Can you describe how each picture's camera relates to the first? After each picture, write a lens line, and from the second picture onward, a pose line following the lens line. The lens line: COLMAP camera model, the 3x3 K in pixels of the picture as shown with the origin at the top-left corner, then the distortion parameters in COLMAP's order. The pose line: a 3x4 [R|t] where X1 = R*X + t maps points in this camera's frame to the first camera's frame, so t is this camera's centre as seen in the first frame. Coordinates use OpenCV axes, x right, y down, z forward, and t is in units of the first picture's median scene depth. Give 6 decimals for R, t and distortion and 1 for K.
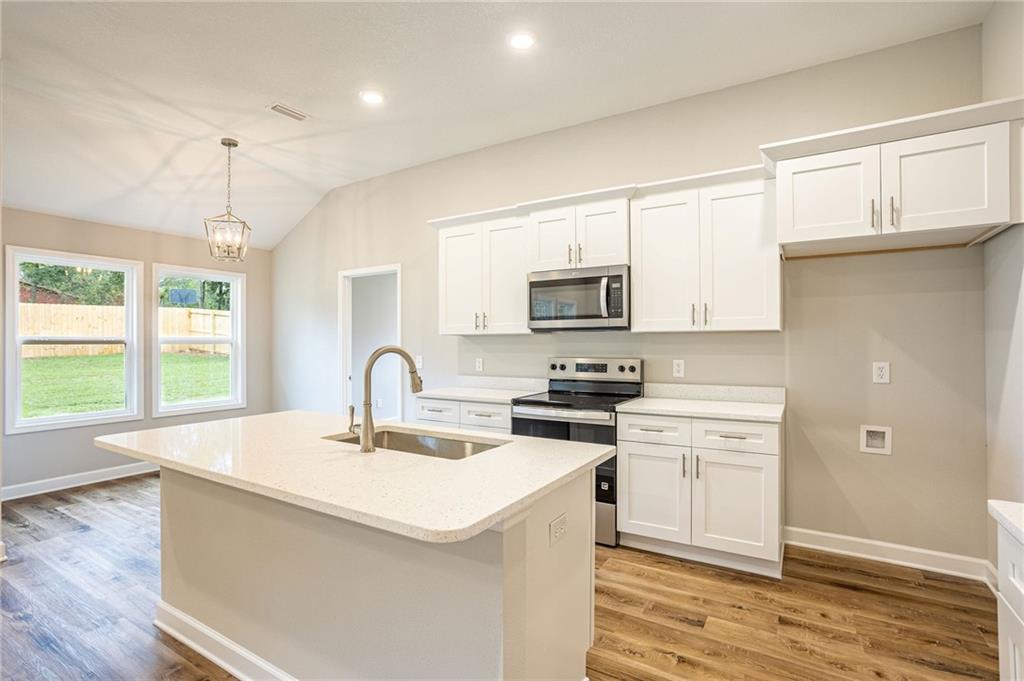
lens RADIAL K [[498.4, 0, 508.4], [0, 498.4, 342.6], [0, 0, 1]] dist [-0.073827, 0.056124]
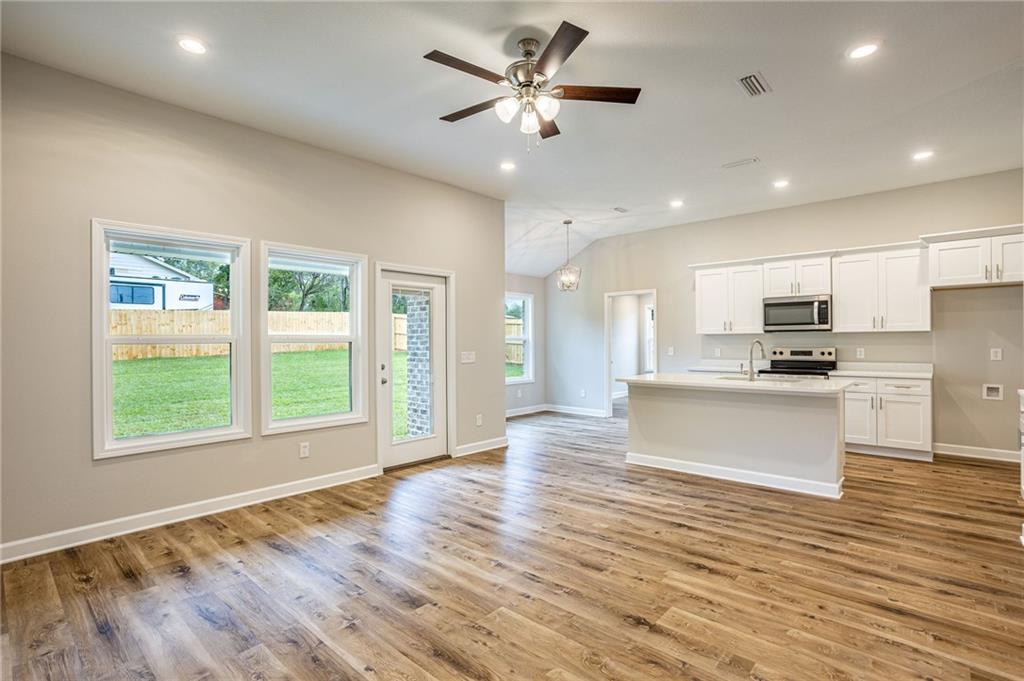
lens RADIAL K [[491.1, 0, 512.8], [0, 491.1, 340.5], [0, 0, 1]] dist [-0.047630, 0.028124]
pose [[0.984107, -0.002951, -0.177552, -0.550446], [0.002846, 0.999996, -0.000846, 0.006352], [0.177554, 0.000327, 0.984111, -0.871932]]
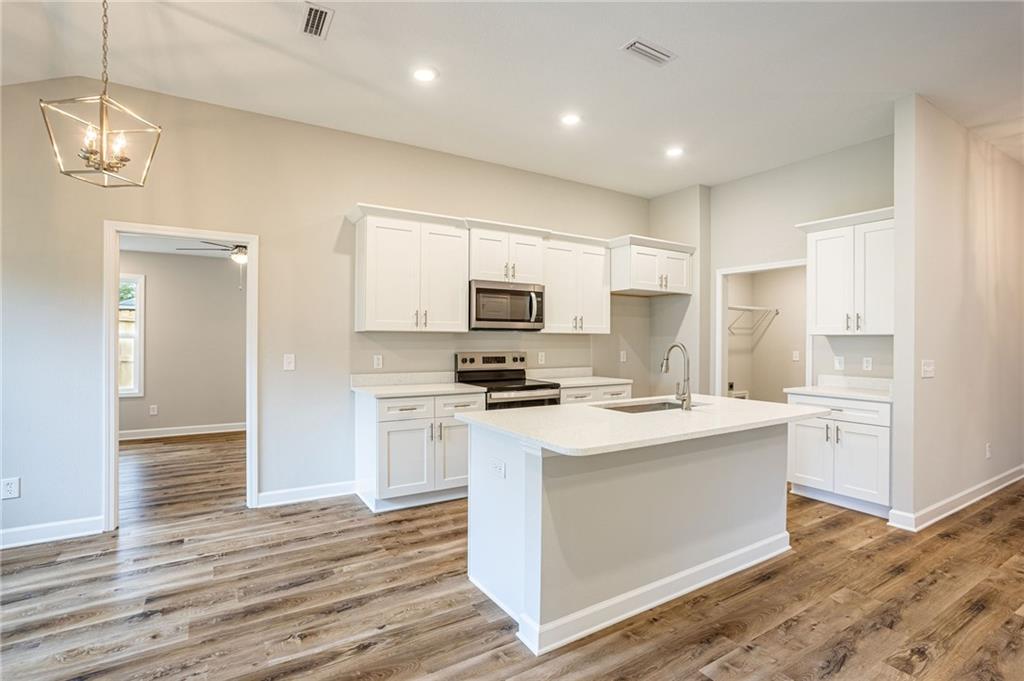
lens RADIAL K [[491.1, 0, 512.8], [0, 491.1, 340.5], [0, 0, 1]] dist [-0.047630, 0.028124]
pose [[0.441741, 0.006519, 0.897119, -1.009150], [-0.005994, 0.999973, -0.004315, 0.006743], [-0.897123, -0.003471, 0.441768, 0.434386]]
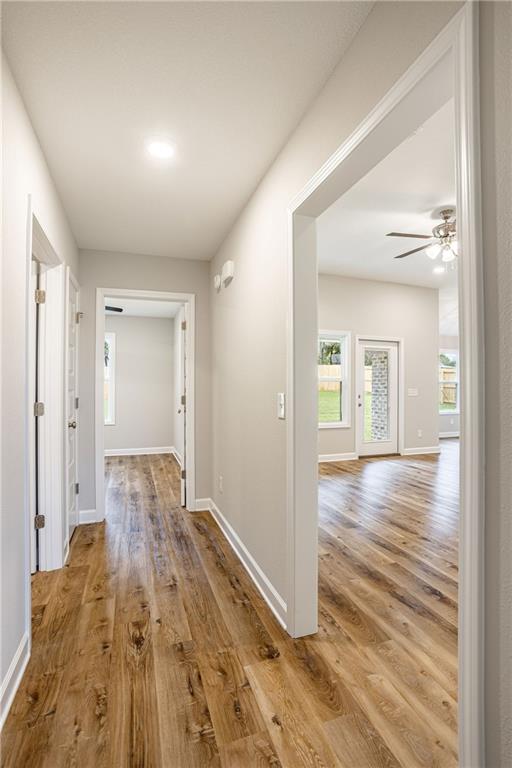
lens RADIAL K [[369.3, 0, 256.0], [0, 369.3, 384.0], [0, 0, 1]] dist [-0.069734, 0.040999]
pose [[0.776625, 0.002243, -0.629959, -0.429151], [-0.007119, 0.999961, -0.005216, 0.031132], [0.629923, 0.008535, 0.776611, -1.261694]]
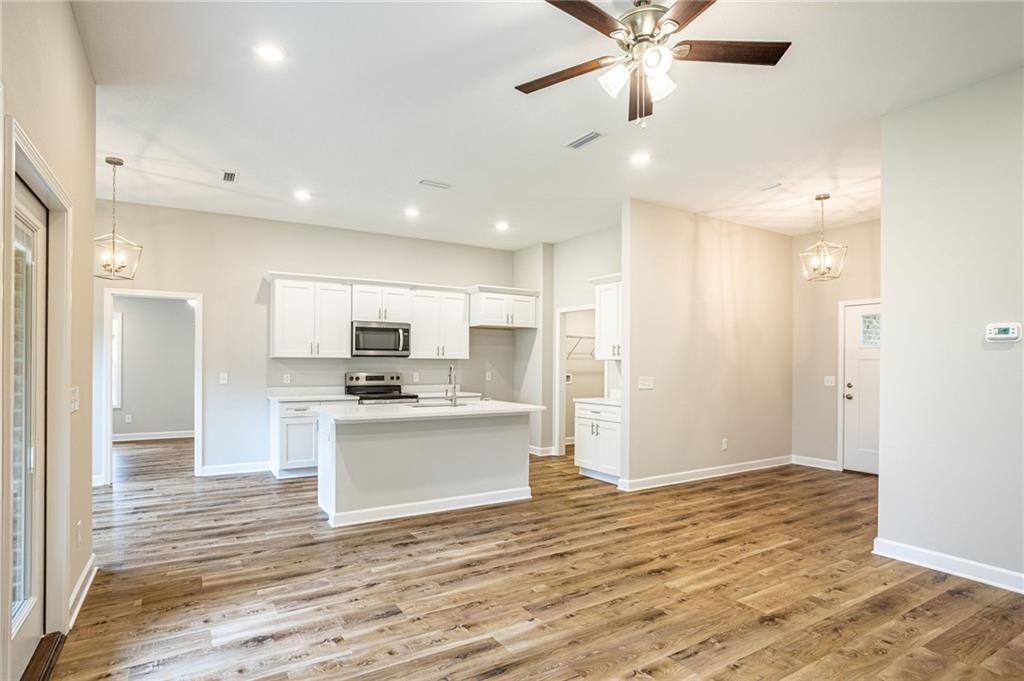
lens RADIAL K [[523.4, 0, 477.8], [0, 523.4, 363.4], [0, 0, 1]] dist [-0.052124, 0.034159]
pose [[0.470880, 0.008686, 0.882154, -1.370499], [-0.006202, 0.999959, -0.006536, 0.009747], [-0.882175, -0.002393, 0.470915, -0.188190]]
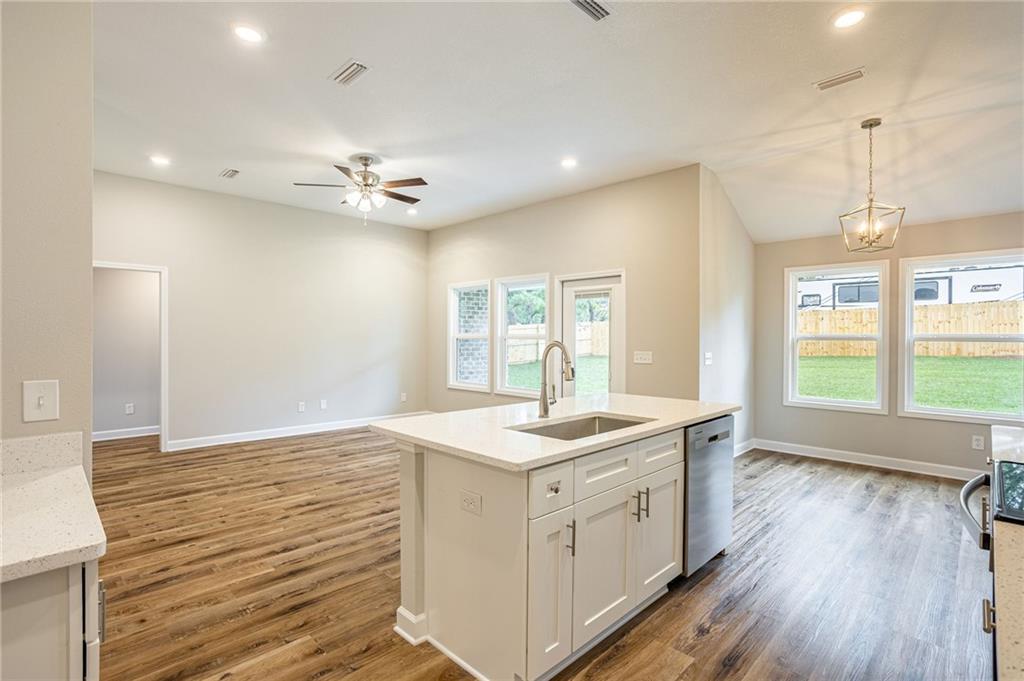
lens RADIAL K [[492.4, 0, 512.0], [0, 492.4, 340.5], [0, 0, 1]] dist [-0.069734, 0.040999]
pose [[-0.229003, 0.008046, -0.973393, 0.563021], [-0.006110, 0.999934, 0.009703, -0.002967], [0.973407, 0.008169, -0.228939, 0.653177]]
